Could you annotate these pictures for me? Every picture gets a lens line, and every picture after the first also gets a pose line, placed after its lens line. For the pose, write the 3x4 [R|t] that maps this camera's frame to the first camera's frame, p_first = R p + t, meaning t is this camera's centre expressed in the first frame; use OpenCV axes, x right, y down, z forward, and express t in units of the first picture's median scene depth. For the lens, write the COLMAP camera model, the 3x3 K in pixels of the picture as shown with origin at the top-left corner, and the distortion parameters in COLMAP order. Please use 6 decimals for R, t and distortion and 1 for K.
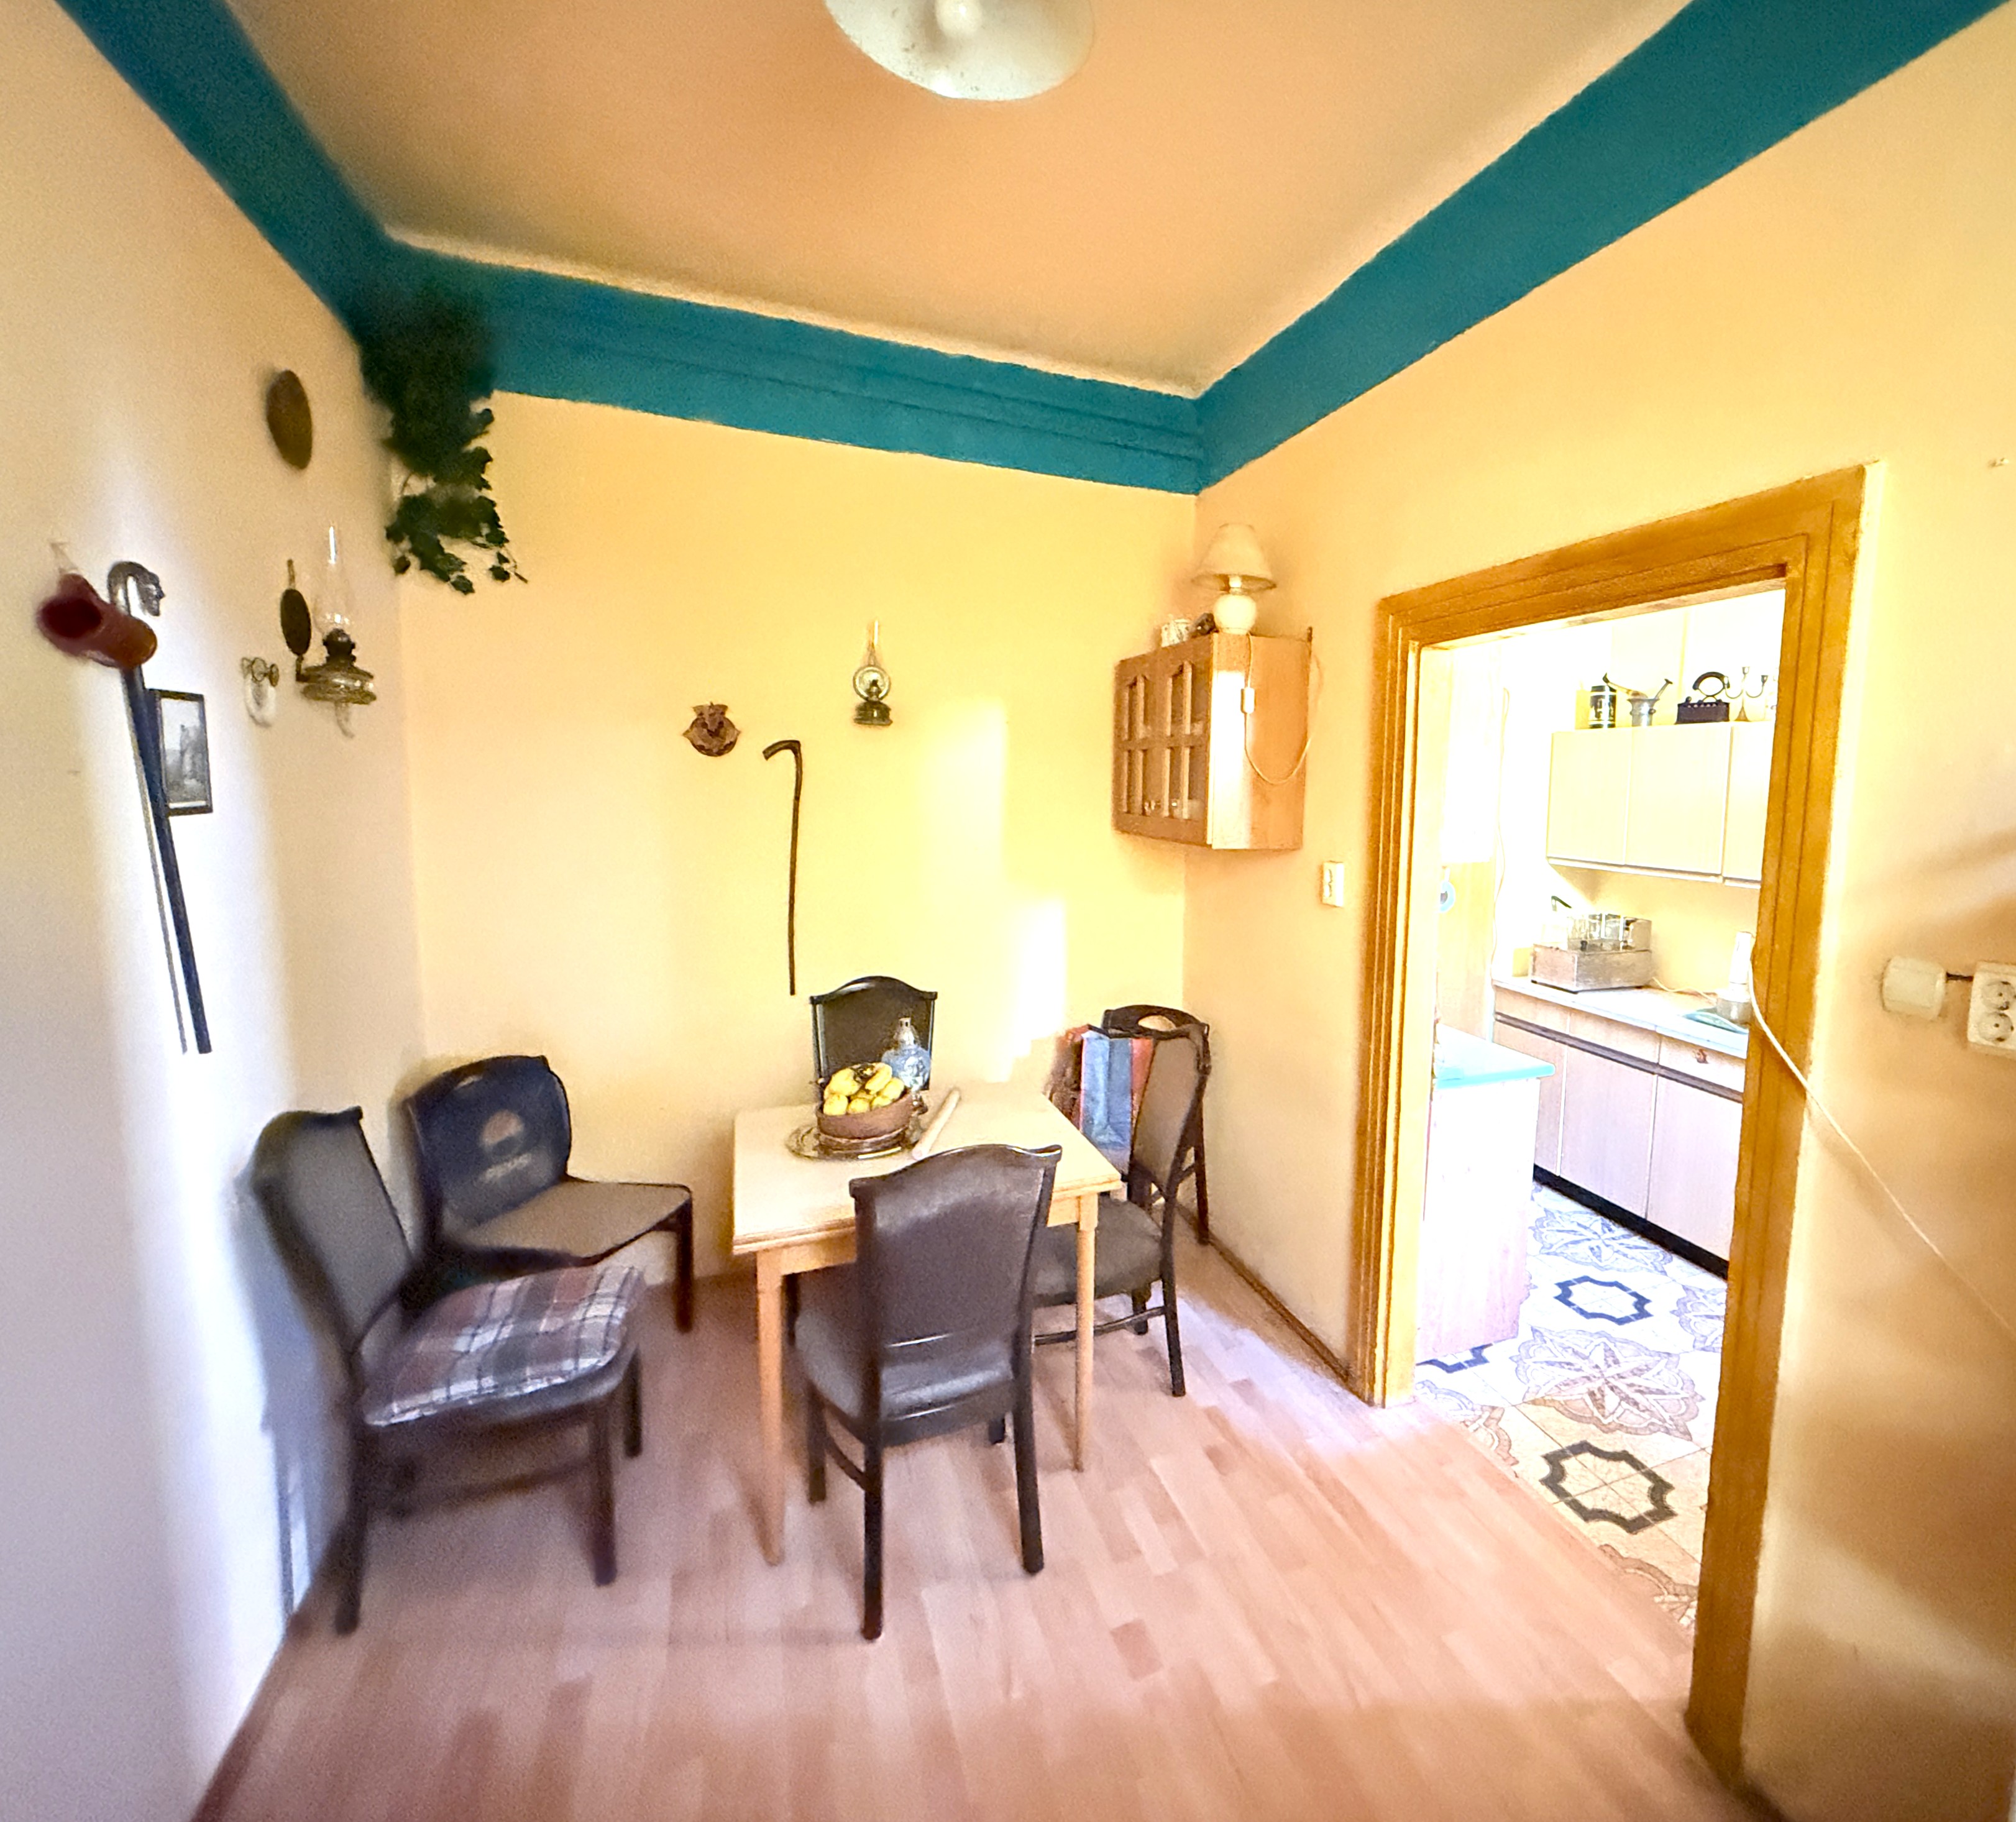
lens RADIAL K [[1358.2, 0, 1008.0], [0, 1358.2, 911.0], [0, 0, 1]] dist [-0.006198, -0.002837]
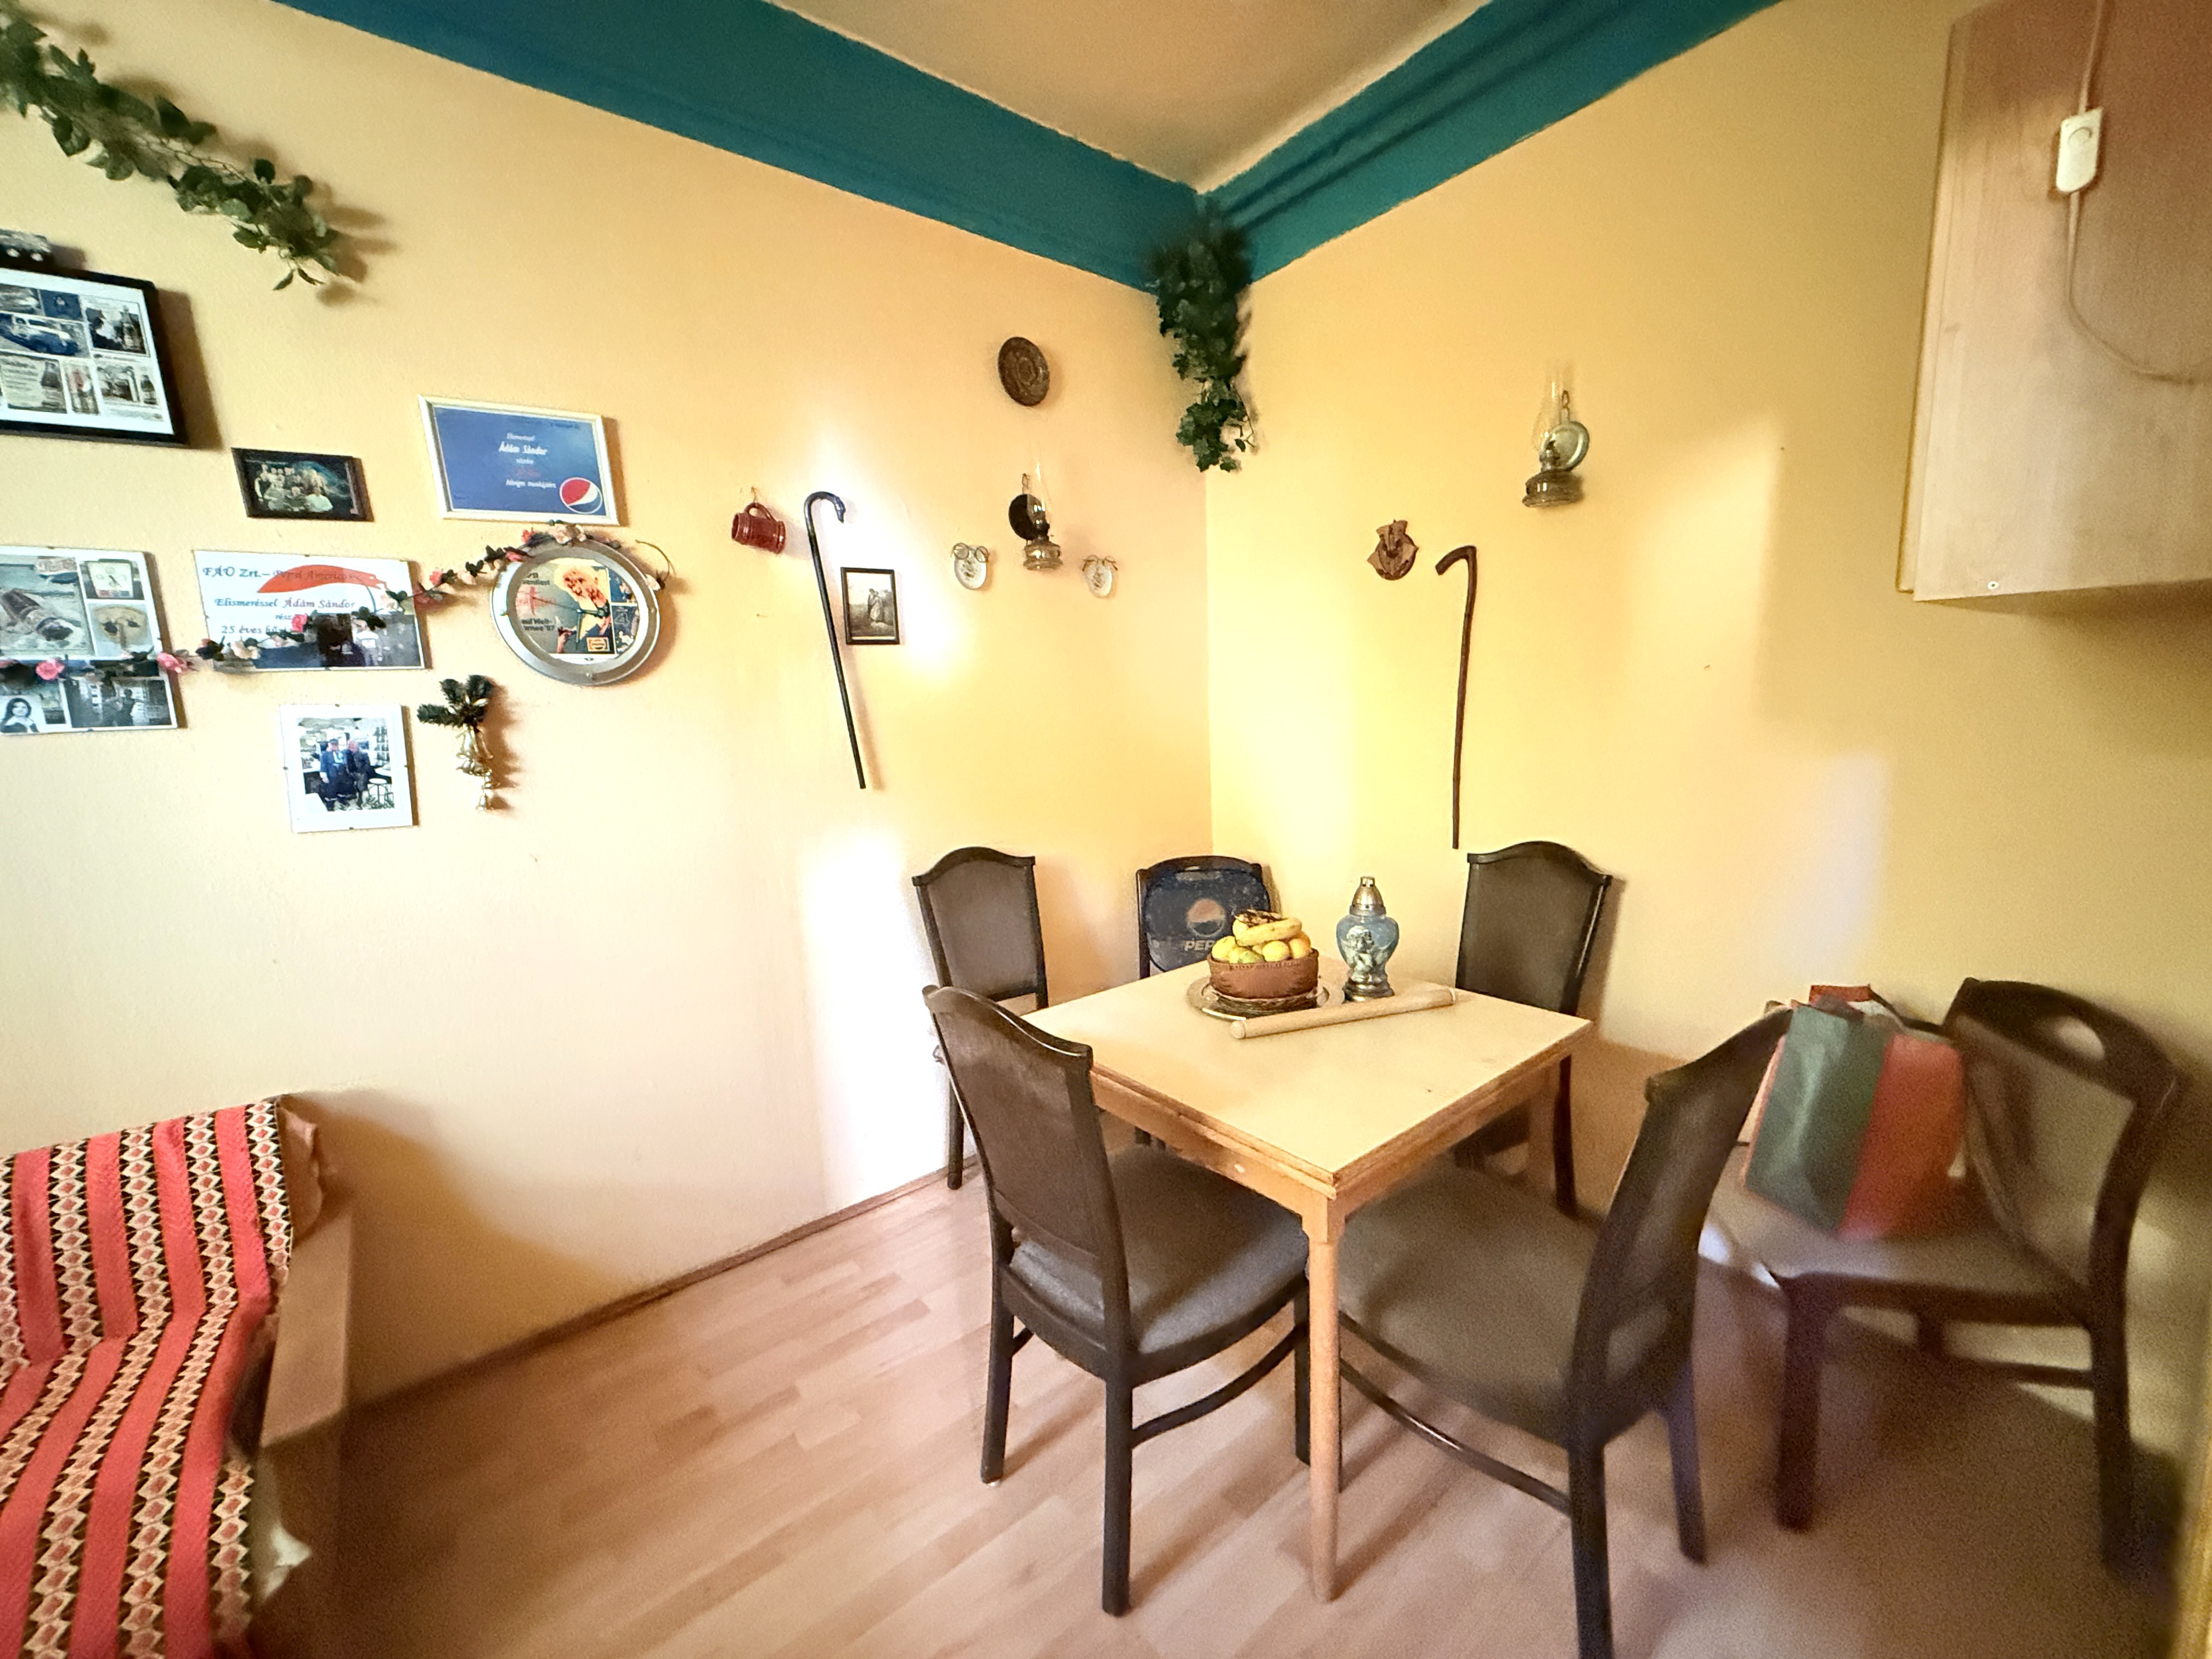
lens RADIAL K [[869.9, 0, 1106.0], [0, 869.9, 829.5], [0, 0, 1]] dist [-0.002341, 0.000006]
pose [[0.248645, 0.116951, -0.961508, 0.346776], [-0.087064, 0.991364, 0.098068, 0.016143], [0.964674, 0.059328, 0.256680, 0.695573]]
